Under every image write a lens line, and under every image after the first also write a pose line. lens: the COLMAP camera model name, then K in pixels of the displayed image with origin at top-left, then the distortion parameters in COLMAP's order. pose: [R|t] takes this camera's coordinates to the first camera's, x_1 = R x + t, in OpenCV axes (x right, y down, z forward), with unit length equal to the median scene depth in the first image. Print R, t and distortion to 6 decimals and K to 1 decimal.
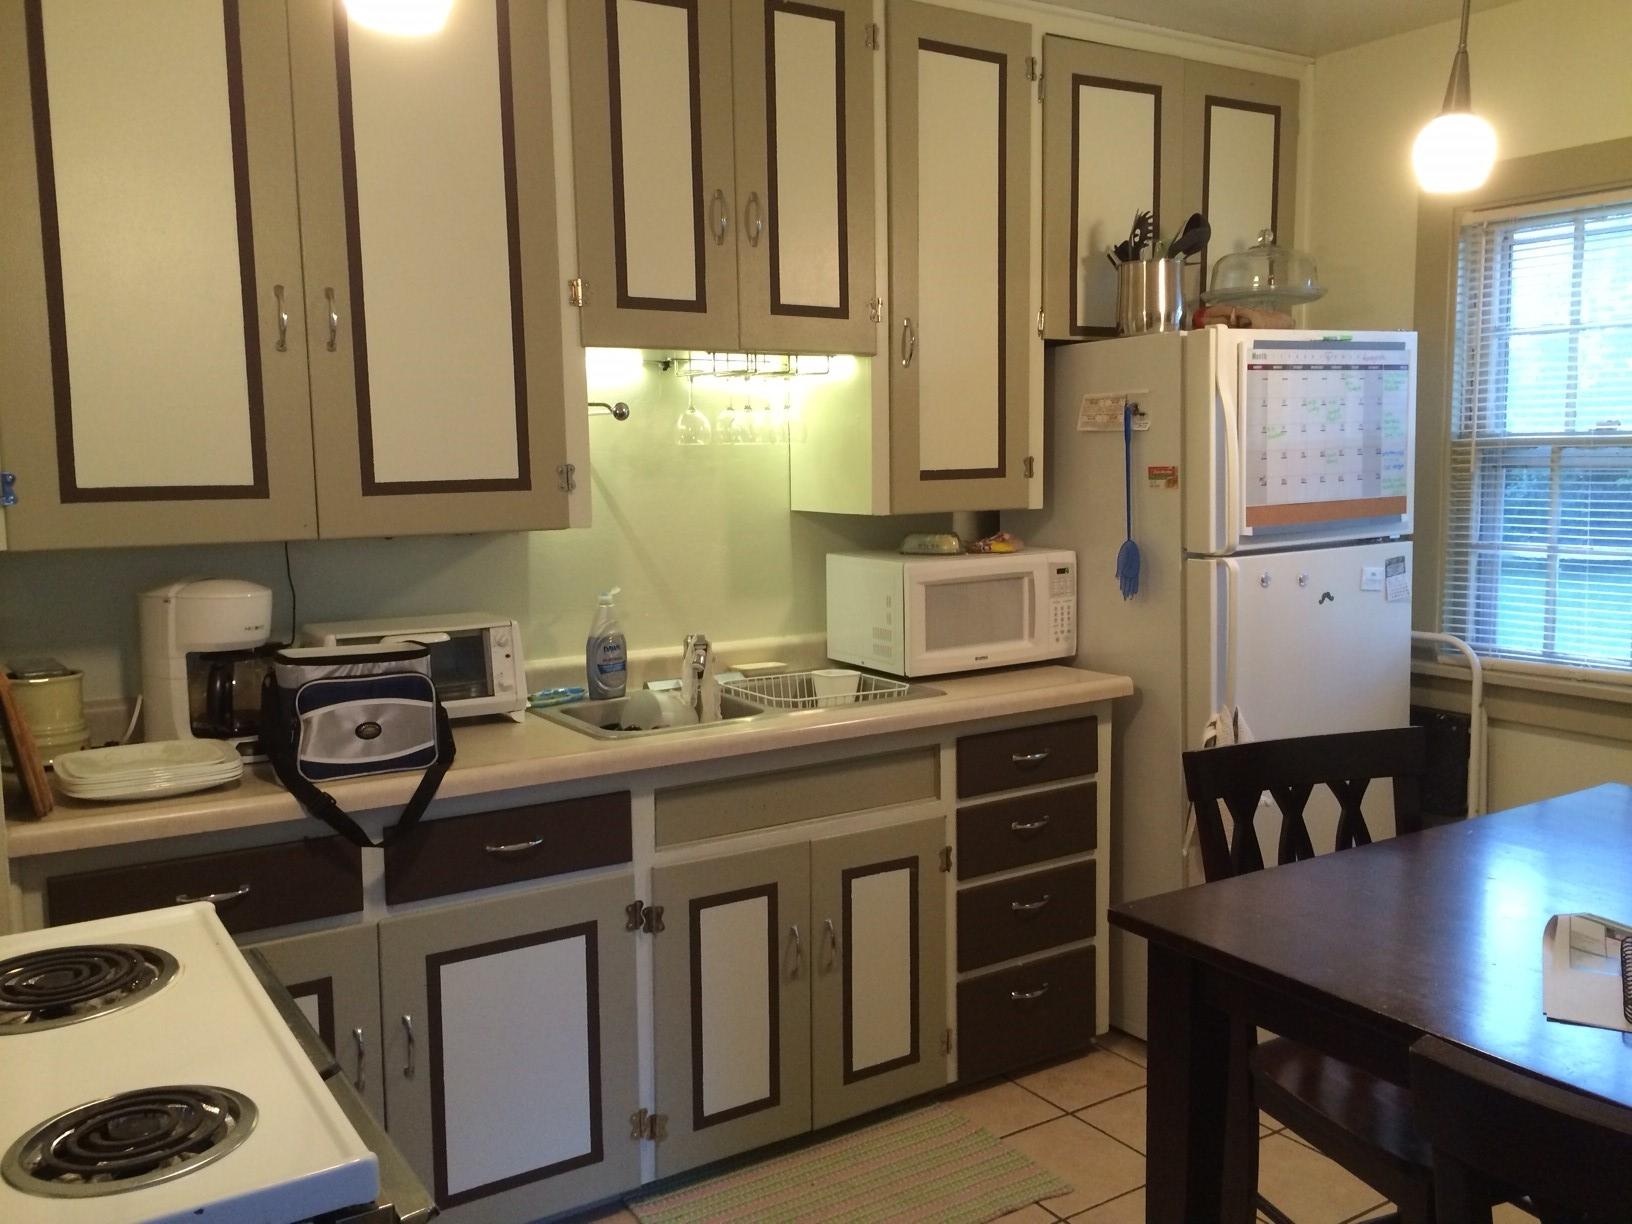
lens RADIAL K [[1388.3, 0, 818.3], [0, 1388.3, 603.0], [0, 0, 1]] dist [0.067209, -0.090482]
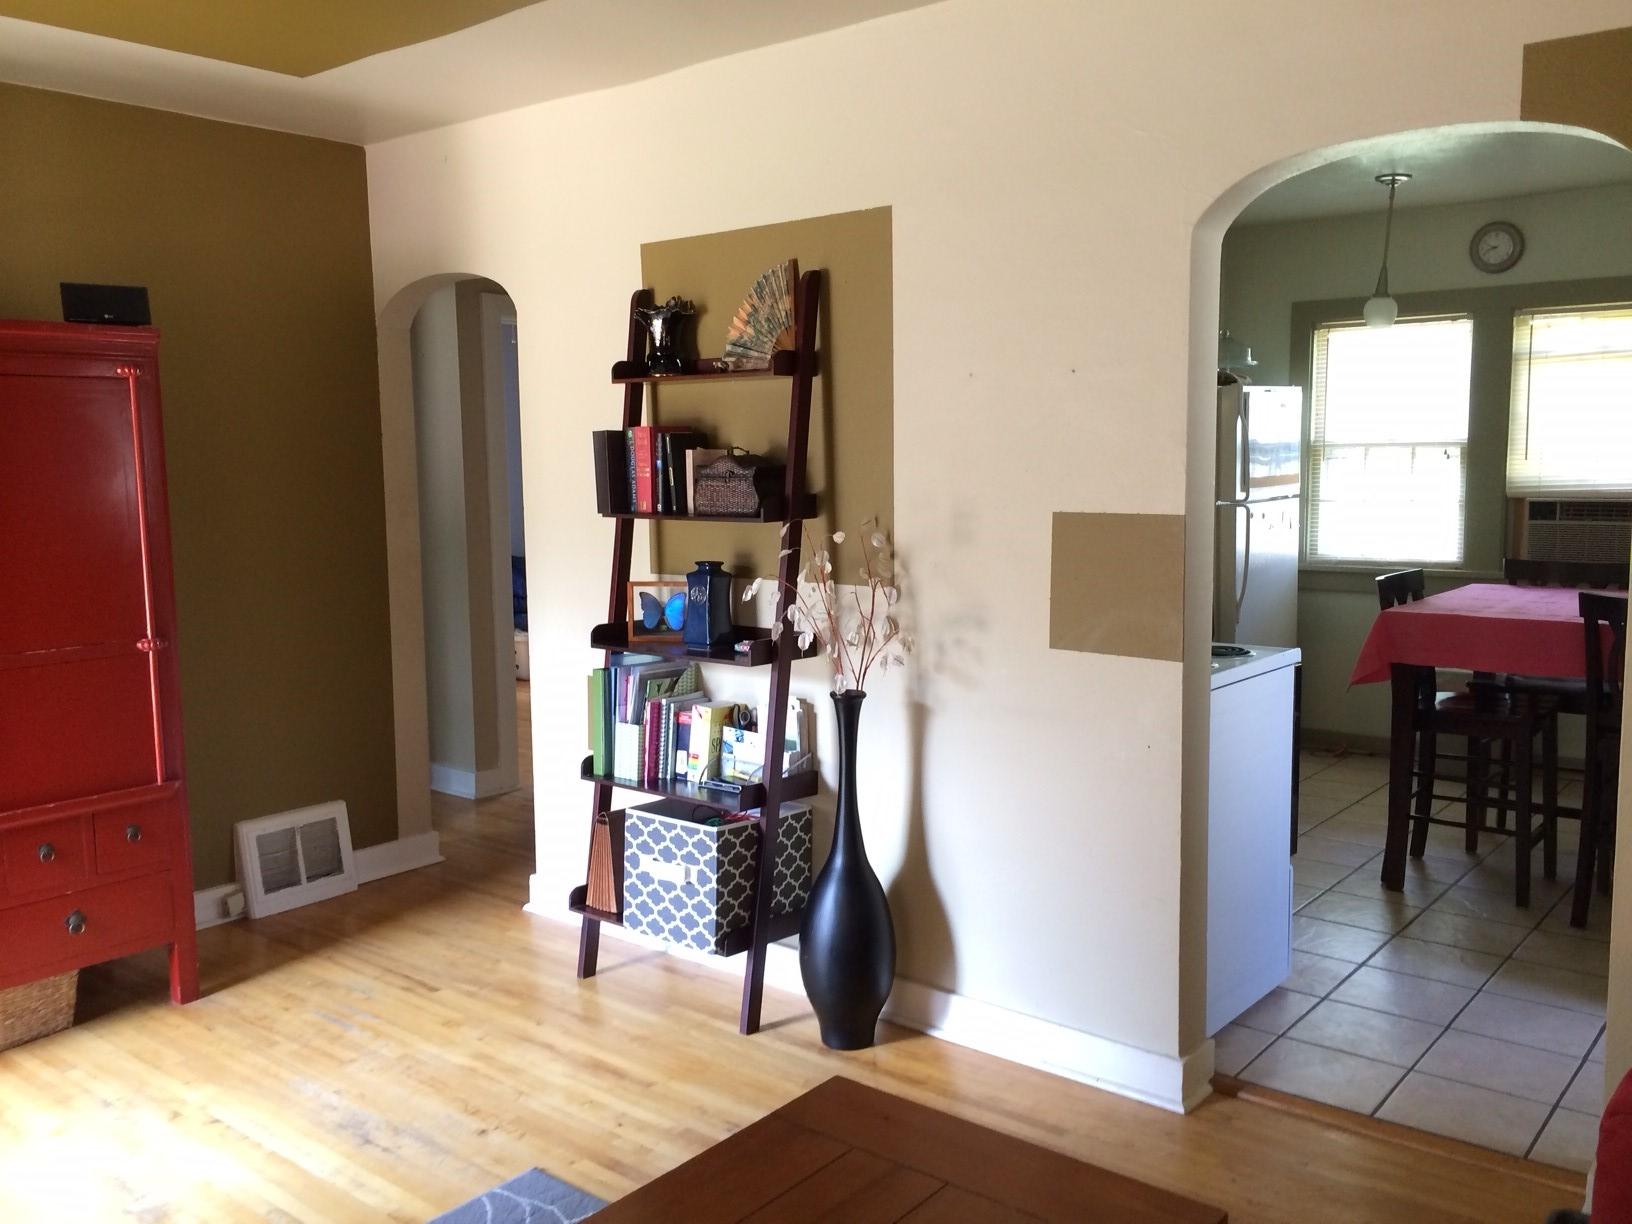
lens RADIAL K [[1388.3, 0, 825.4], [0, 1388.3, 603.4], [0, 0, 1]] dist [0.067209, -0.090482]
pose [[0.950595, -0.033881, 0.308580, -0.850228], [0.034473, 0.999399, 0.003537, 0.076870], [-0.308515, 0.007276, 0.951192, -0.653289]]
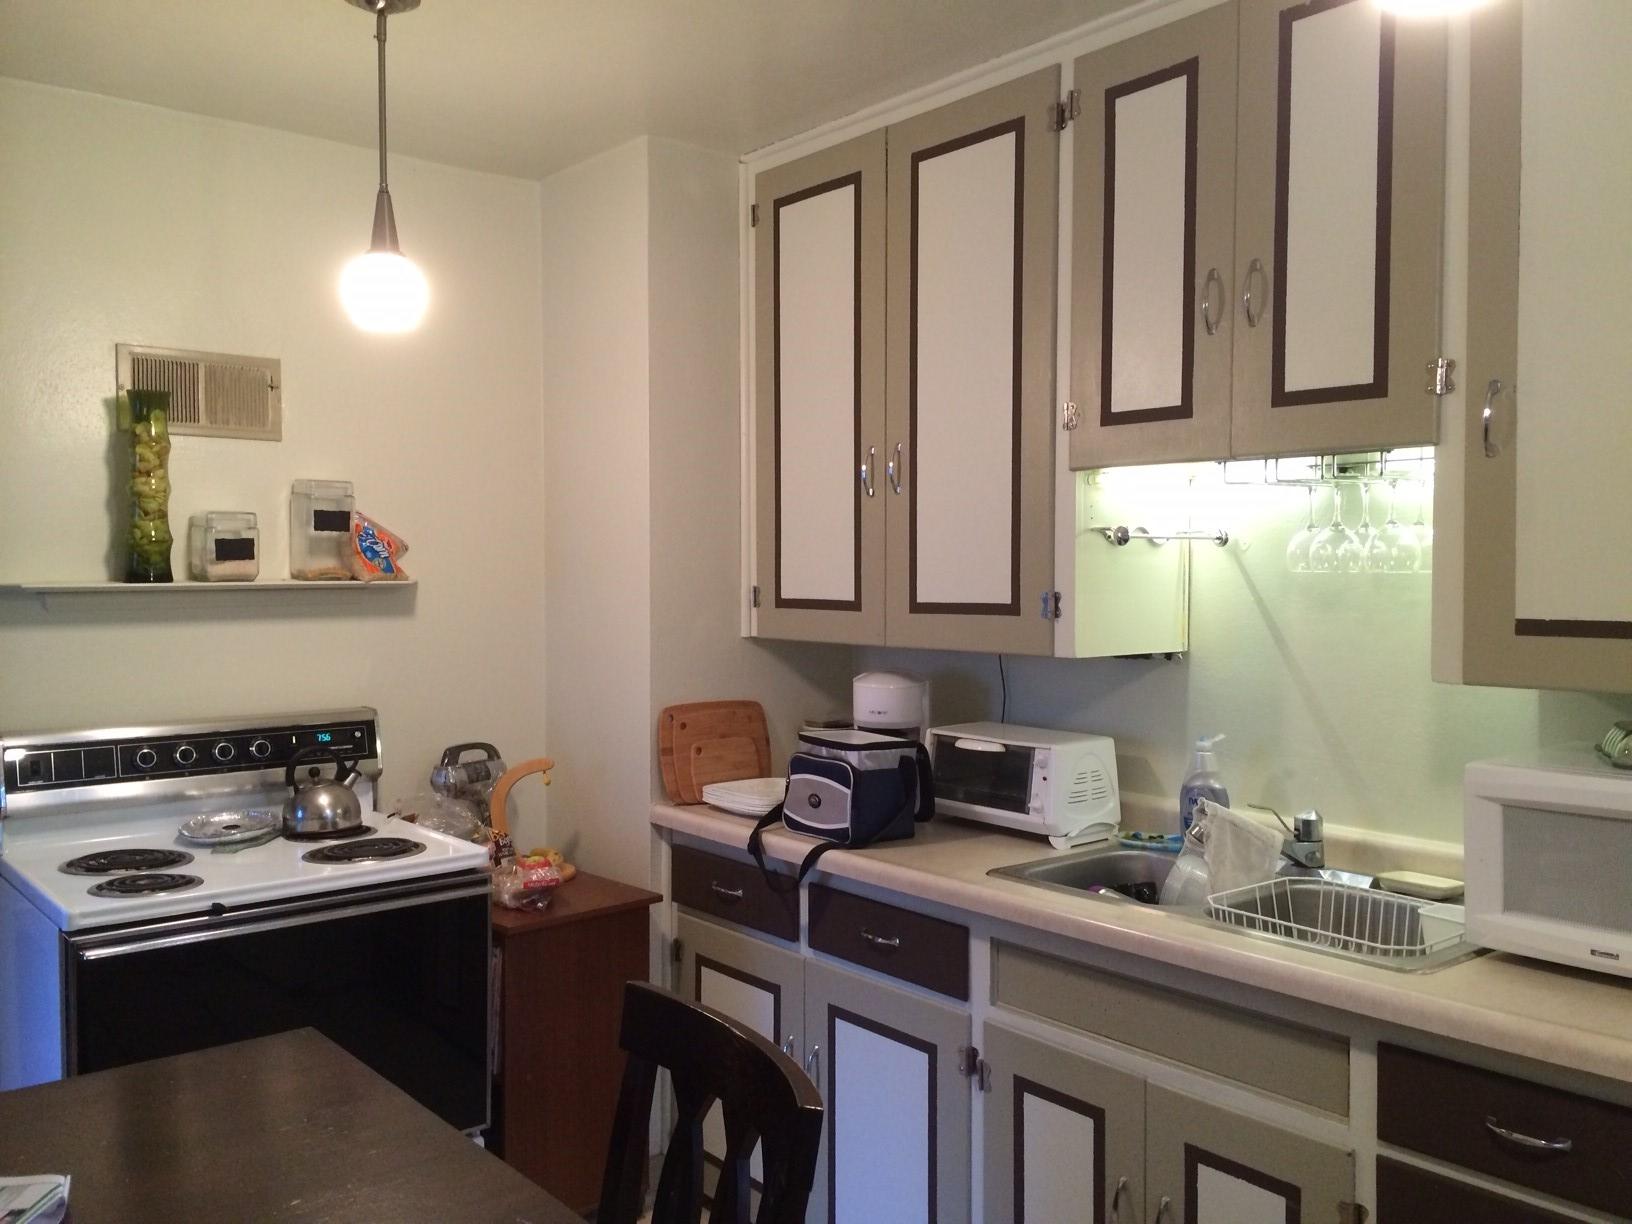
lens RADIAL K [[1388.3, 0, 822.7], [0, 1388.3, 604.1], [0, 0, 1]] dist [0.067209, -0.090482]
pose [[0.122810, 0.041182, -0.991575, 0.673604], [-0.107184, 0.993845, 0.028001, -0.088436], [0.986625, 0.102842, 0.126468, 0.630190]]
